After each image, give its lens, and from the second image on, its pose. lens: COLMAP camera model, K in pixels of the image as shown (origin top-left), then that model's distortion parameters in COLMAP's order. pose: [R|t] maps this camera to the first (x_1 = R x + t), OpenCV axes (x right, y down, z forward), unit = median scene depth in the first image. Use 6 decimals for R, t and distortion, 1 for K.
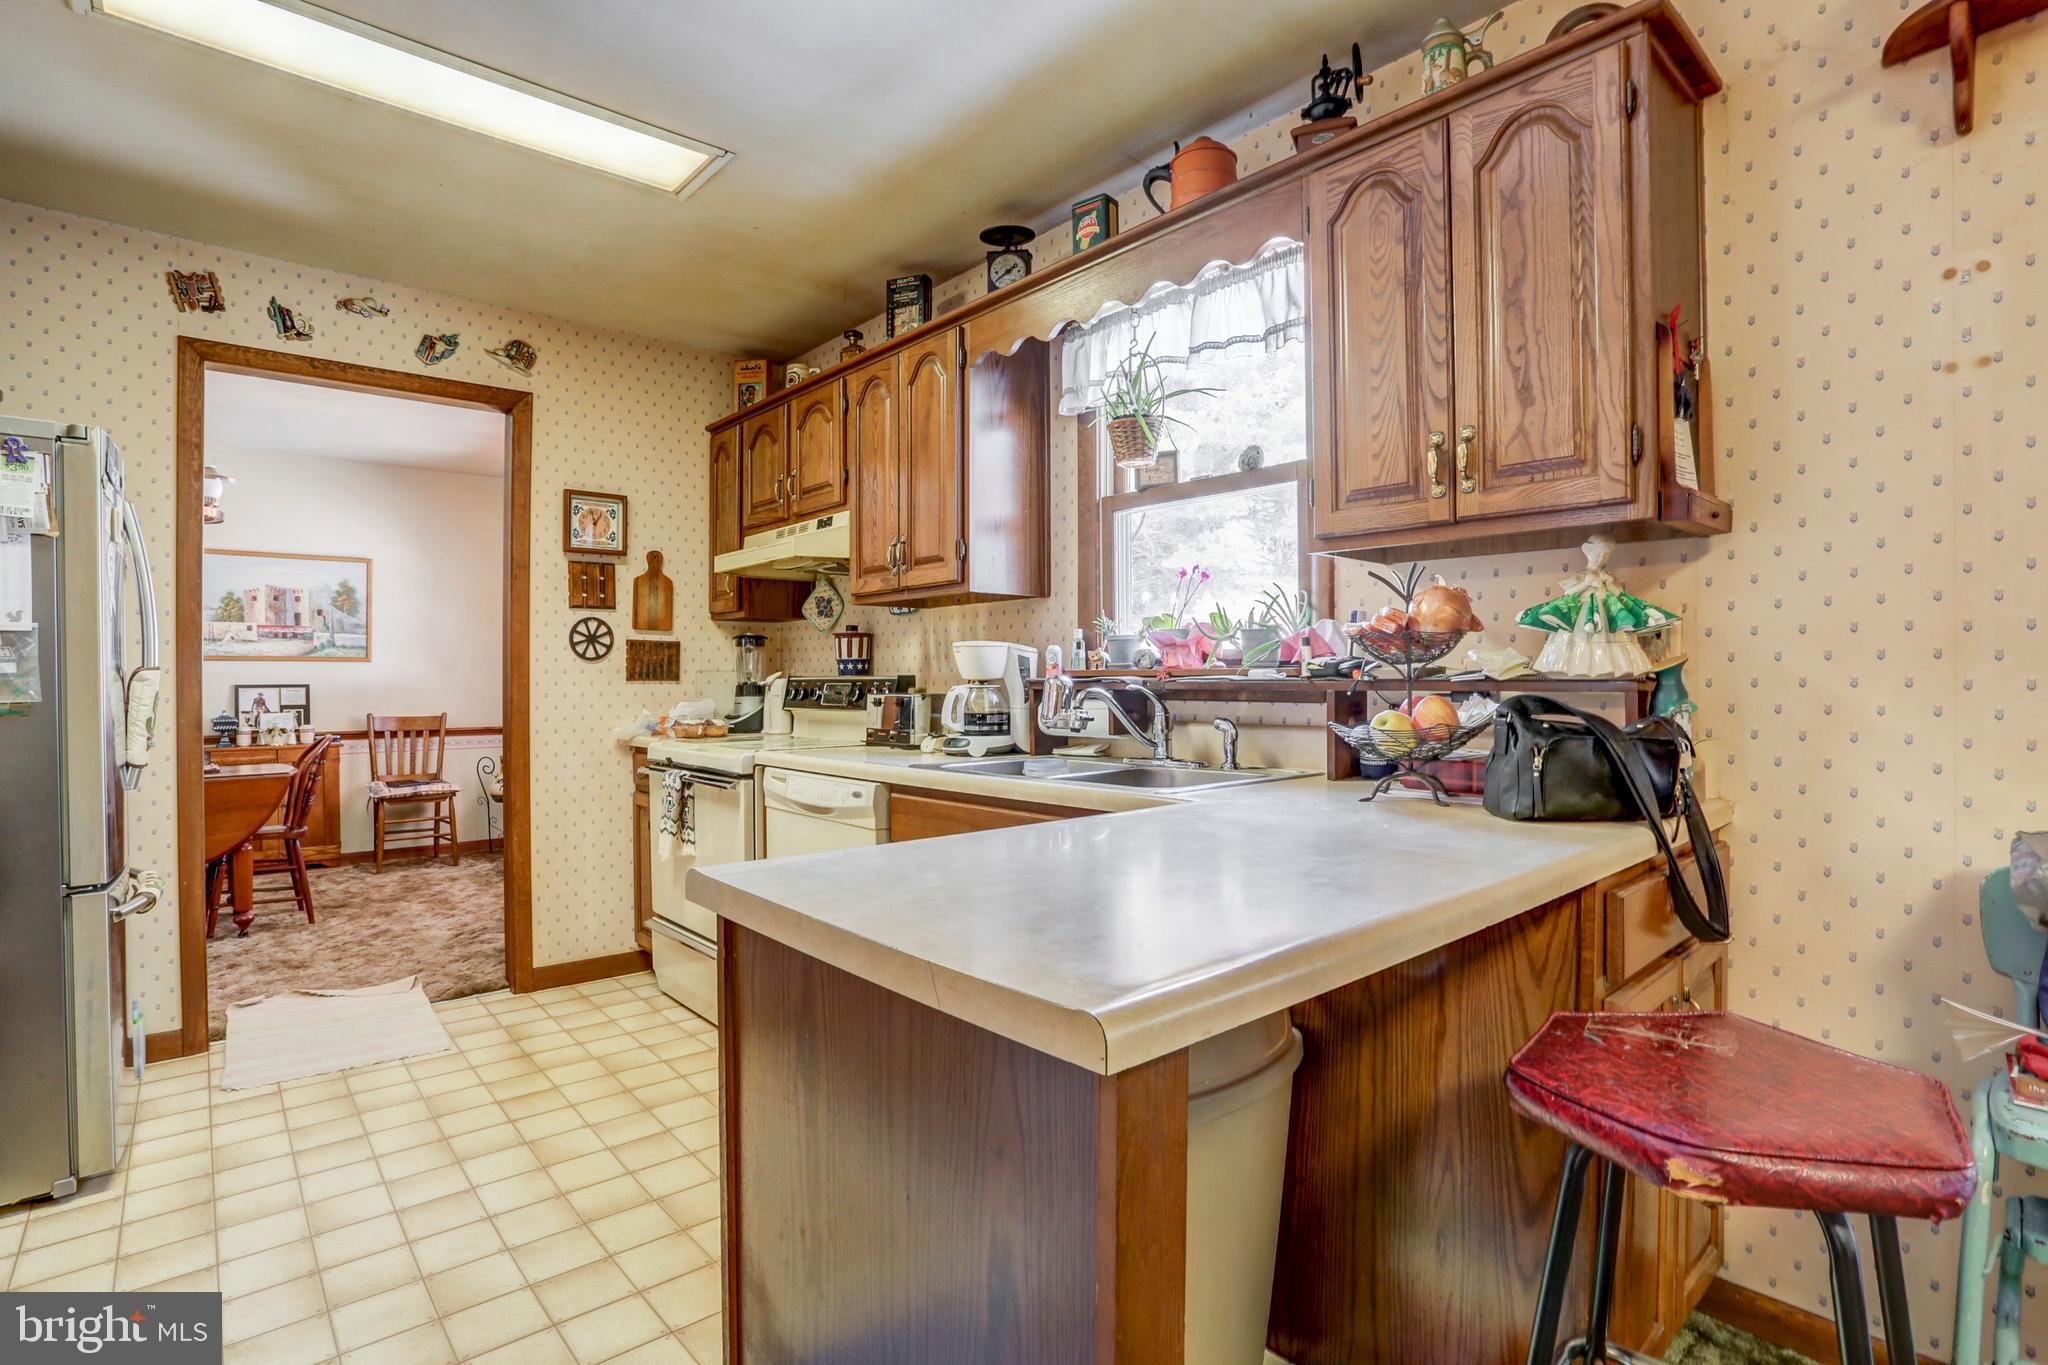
lens RADIAL K [[992.5, 0, 1019.9], [0, 992.5, 678.4], [0, 0, 1]] dist [-0.070687, 0.026388]
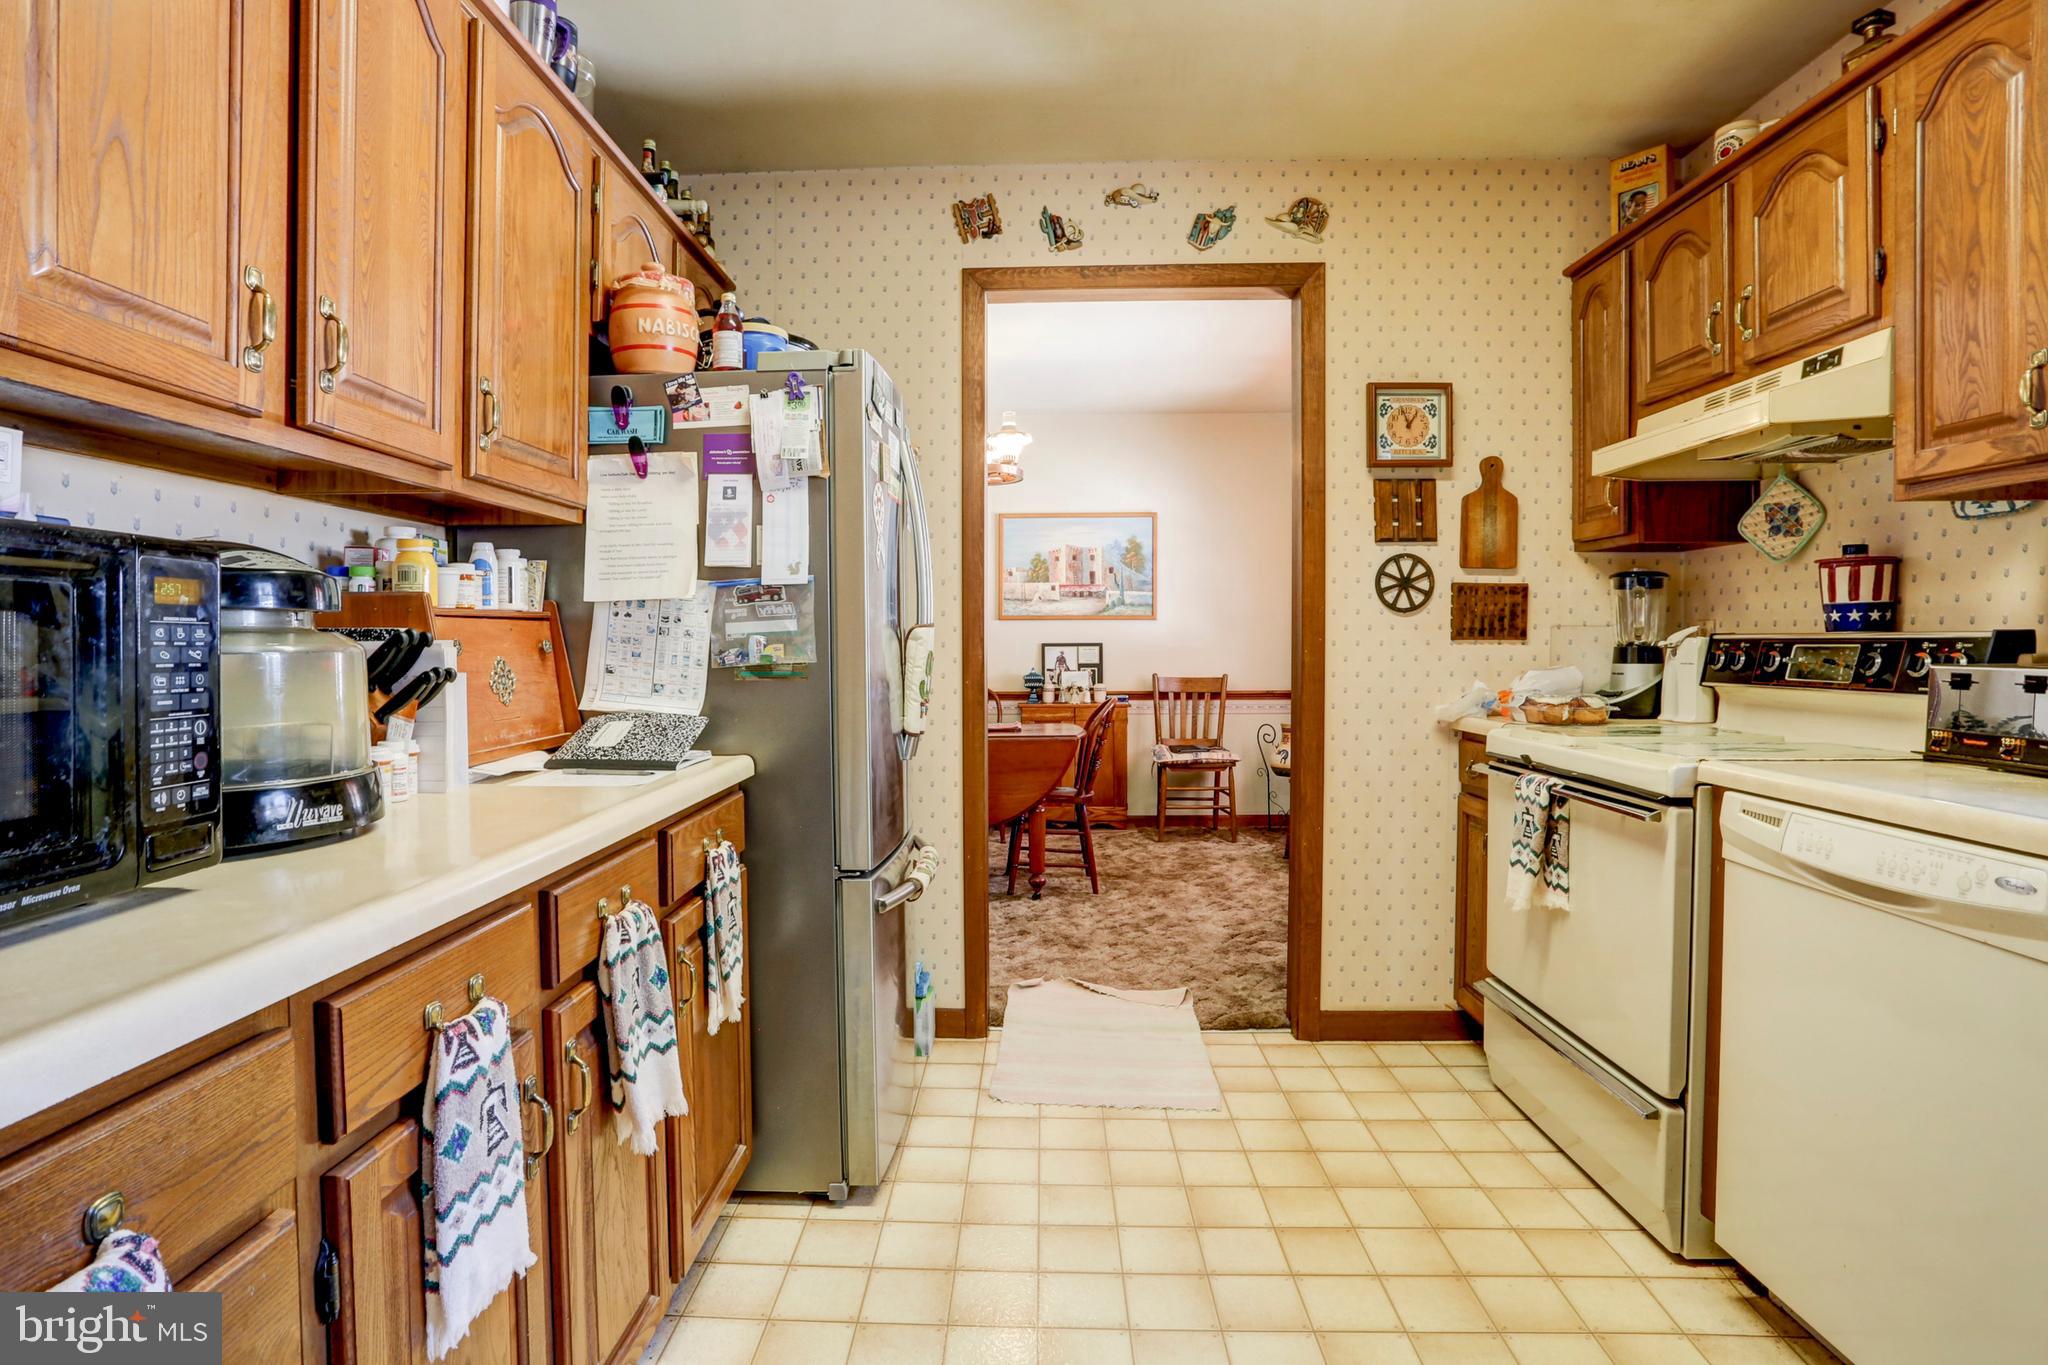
lens RADIAL K [[992.5, 0, 1002.4], [0, 992.5, 665.8], [0, 0, 1]] dist [-0.070687, 0.026388]
pose [[0.729436, 0.020046, -0.683756, -0.165359], [0.001102, 0.999535, 0.030479, -0.000607], [0.684049, -0.022985, 0.729074, 0.275258]]
